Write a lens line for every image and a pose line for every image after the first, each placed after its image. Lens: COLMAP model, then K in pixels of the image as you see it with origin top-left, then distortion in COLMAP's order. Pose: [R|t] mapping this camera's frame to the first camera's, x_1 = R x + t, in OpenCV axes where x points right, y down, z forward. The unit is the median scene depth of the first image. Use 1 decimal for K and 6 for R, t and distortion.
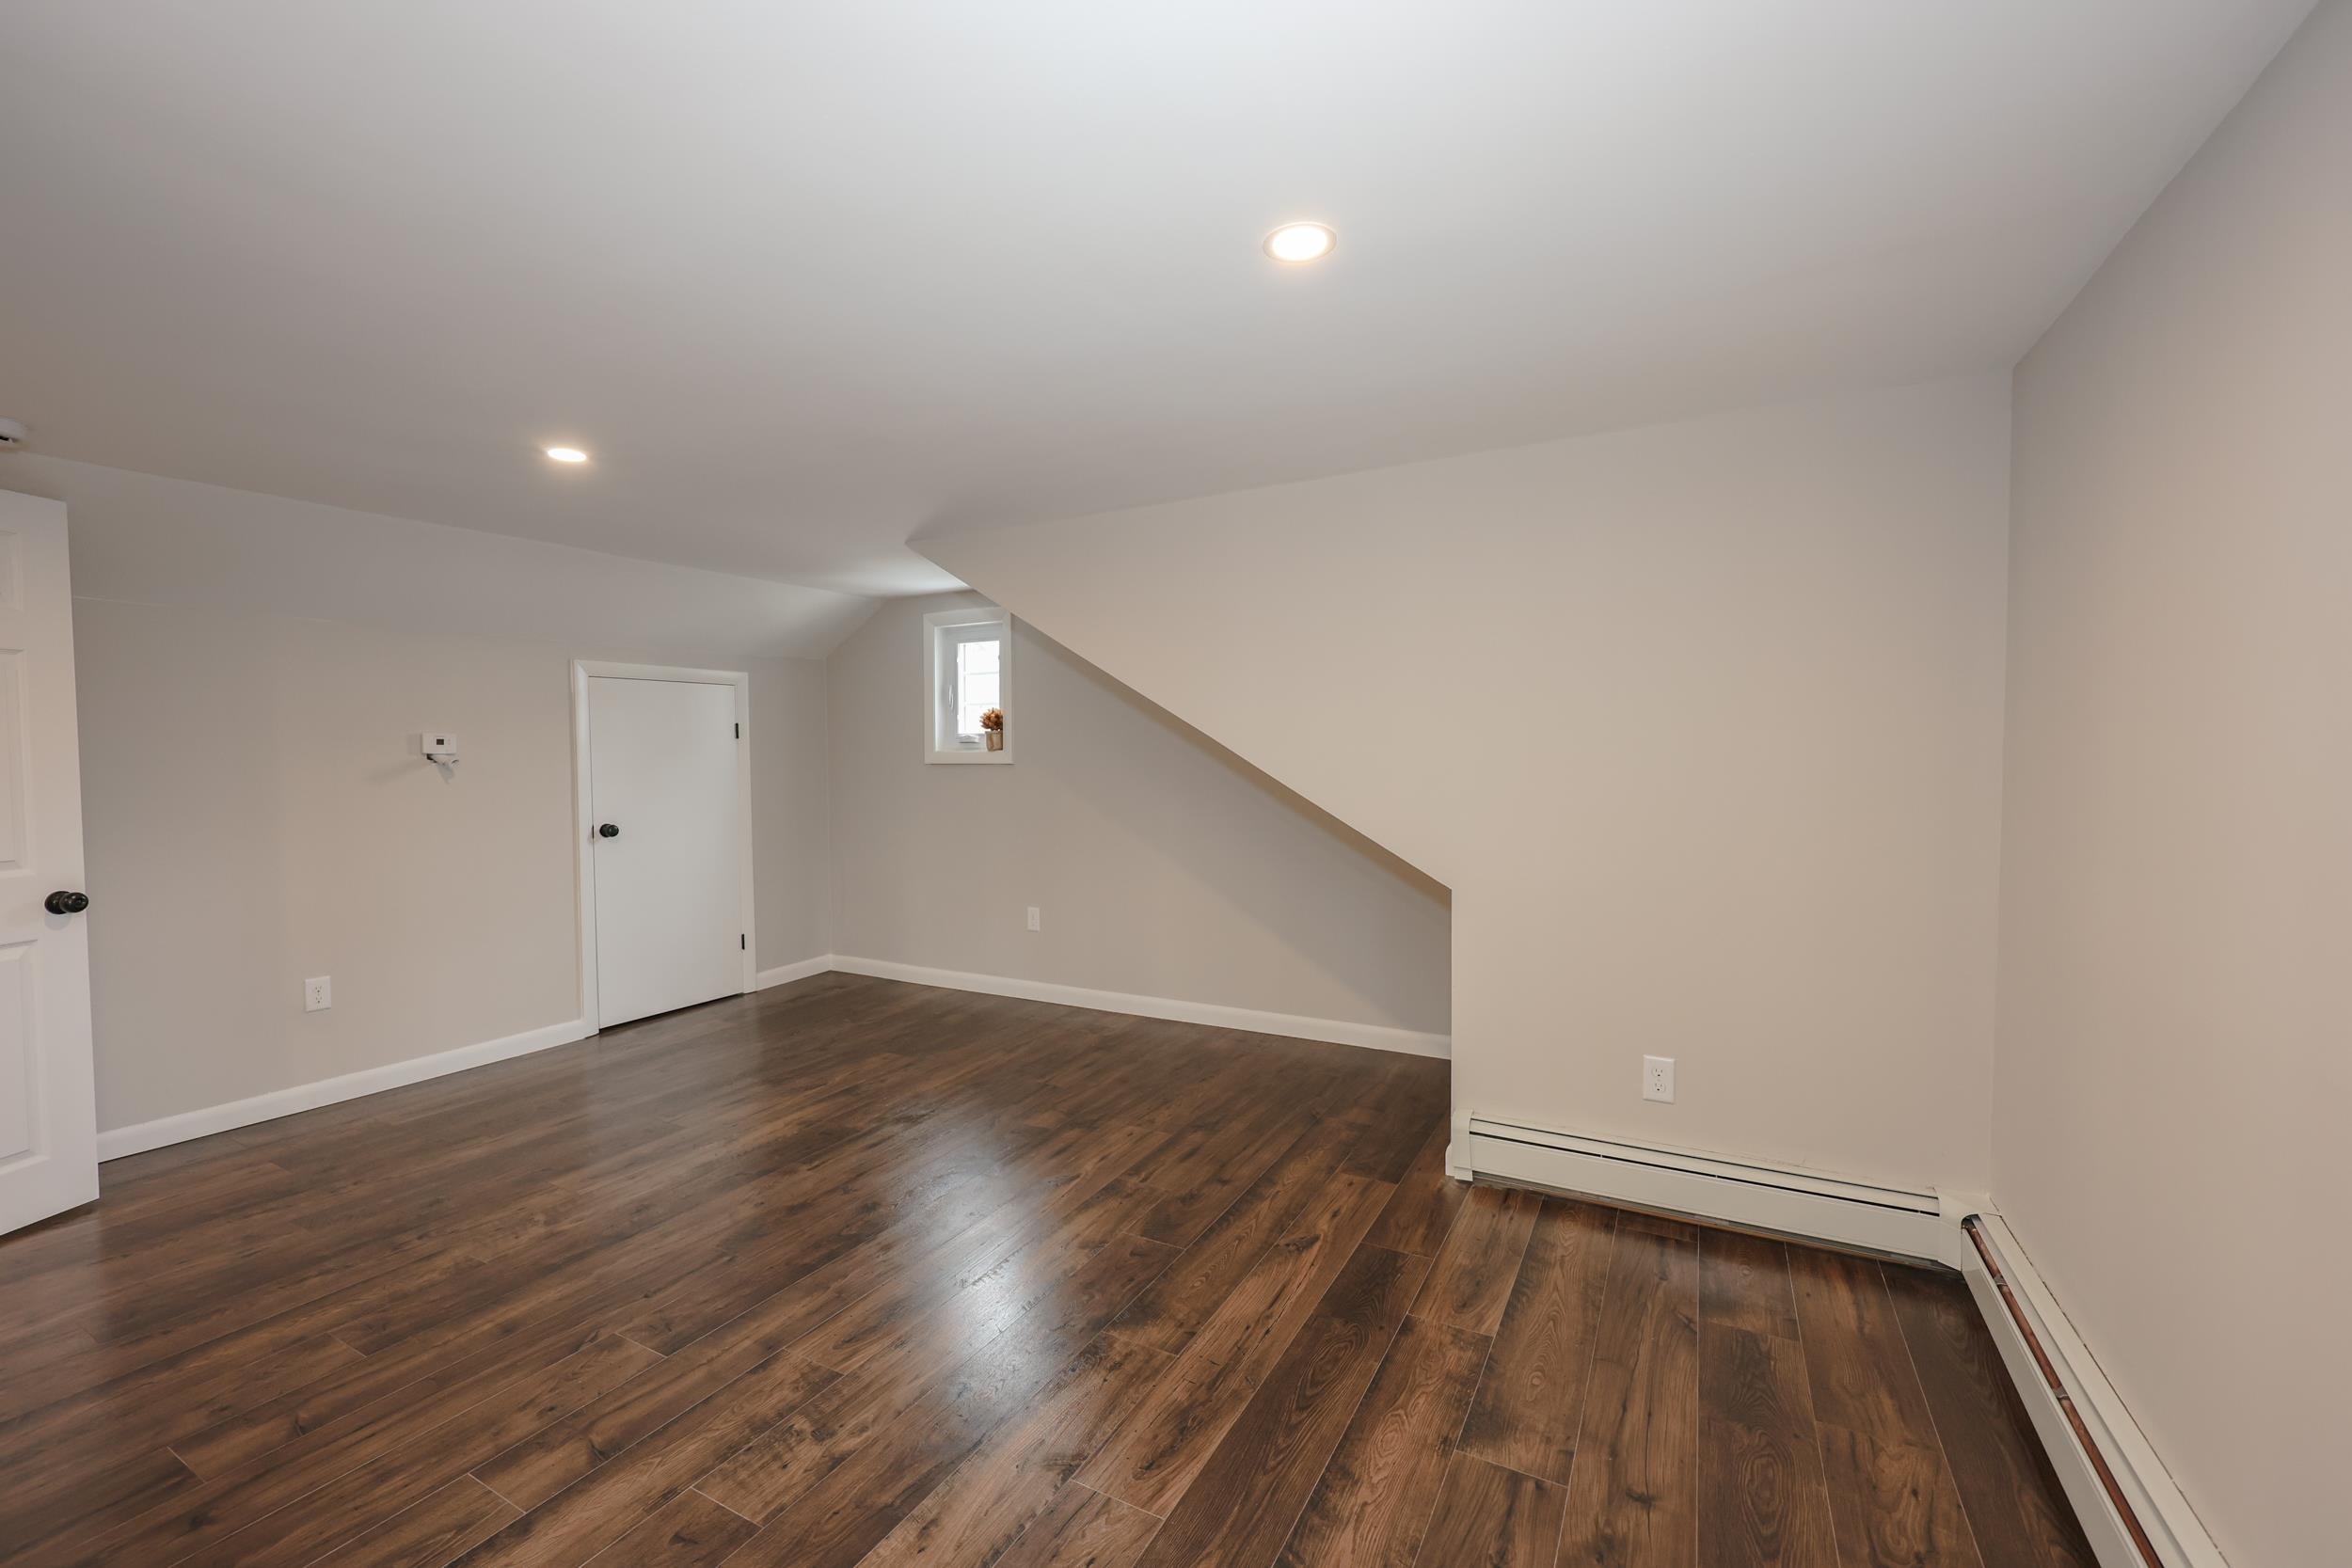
lens RADIAL K [[951.3, 0, 1174.1], [0, 951.3, 785.9], [0, 0, 1]] dist [0.000713, 0.000220]
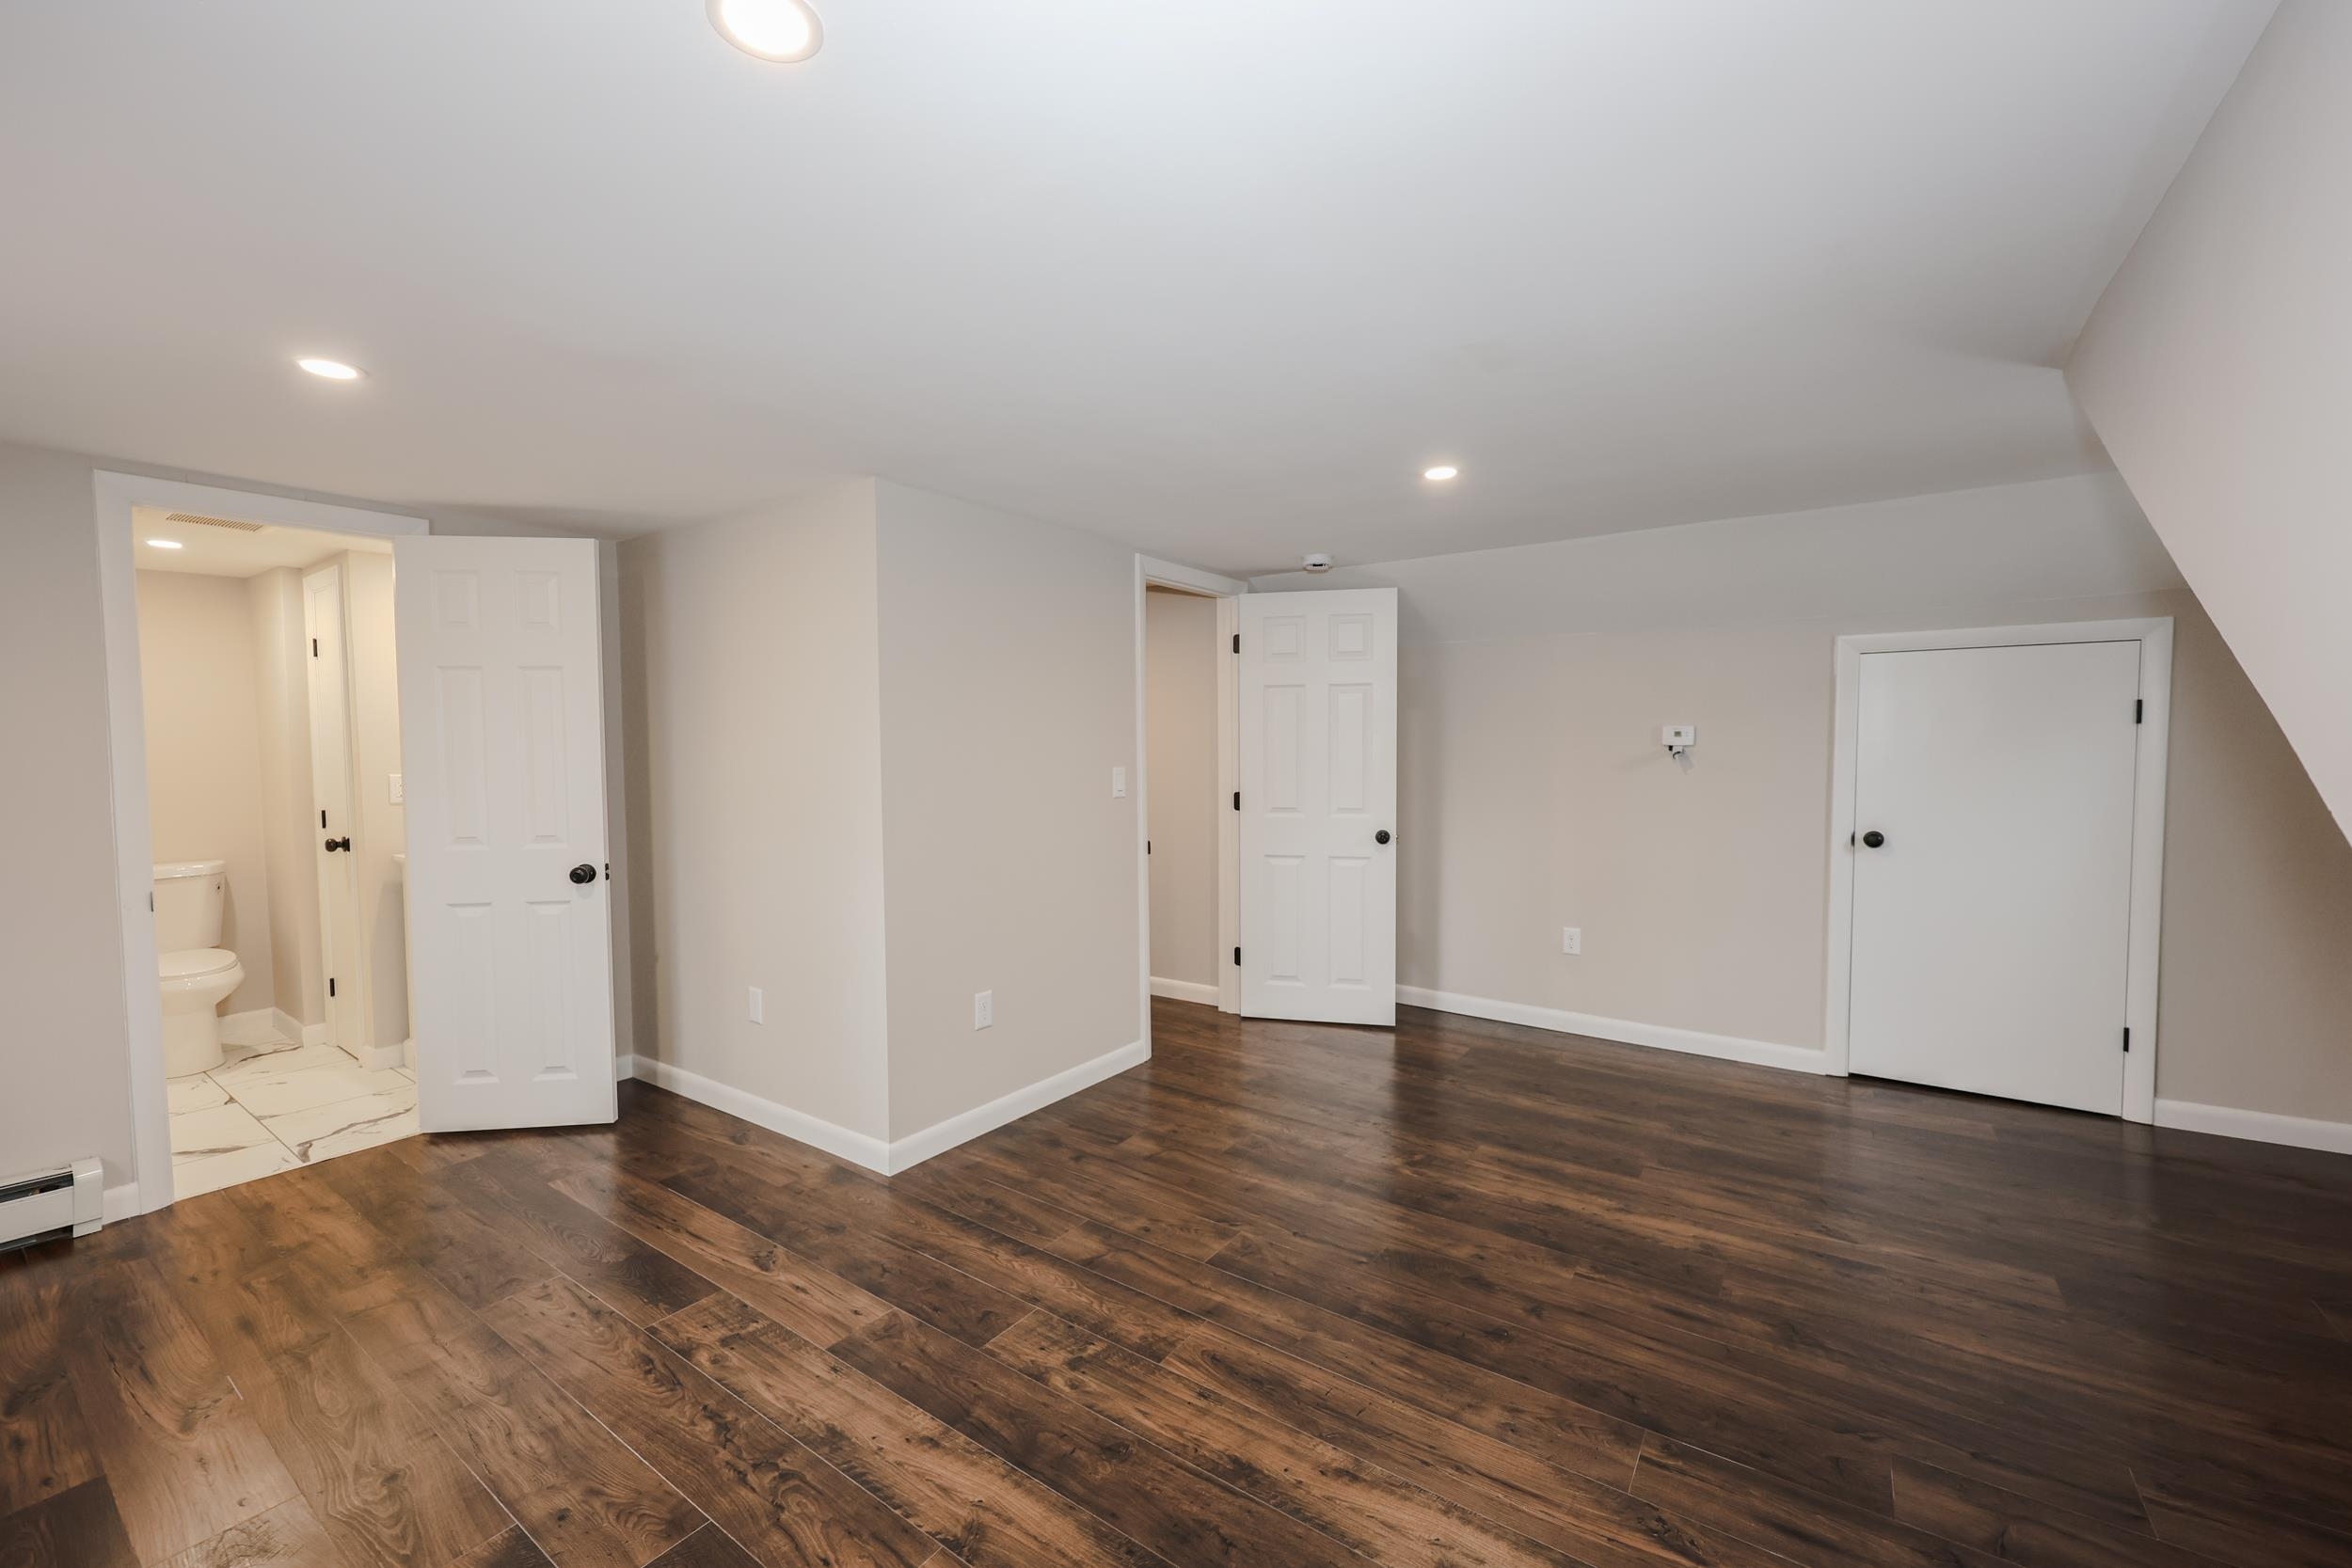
lens RADIAL K [[951.3, 0, 1174.1], [0, 951.3, 785.9], [0, 0, 1]] dist [0.000713, 0.000220]
pose [[-0.101870, 0.055383, -0.993255, 0.469554], [-0.032123, 0.997745, 0.058928, -0.047463], [0.994279, 0.037909, -0.099862, 0.806104]]
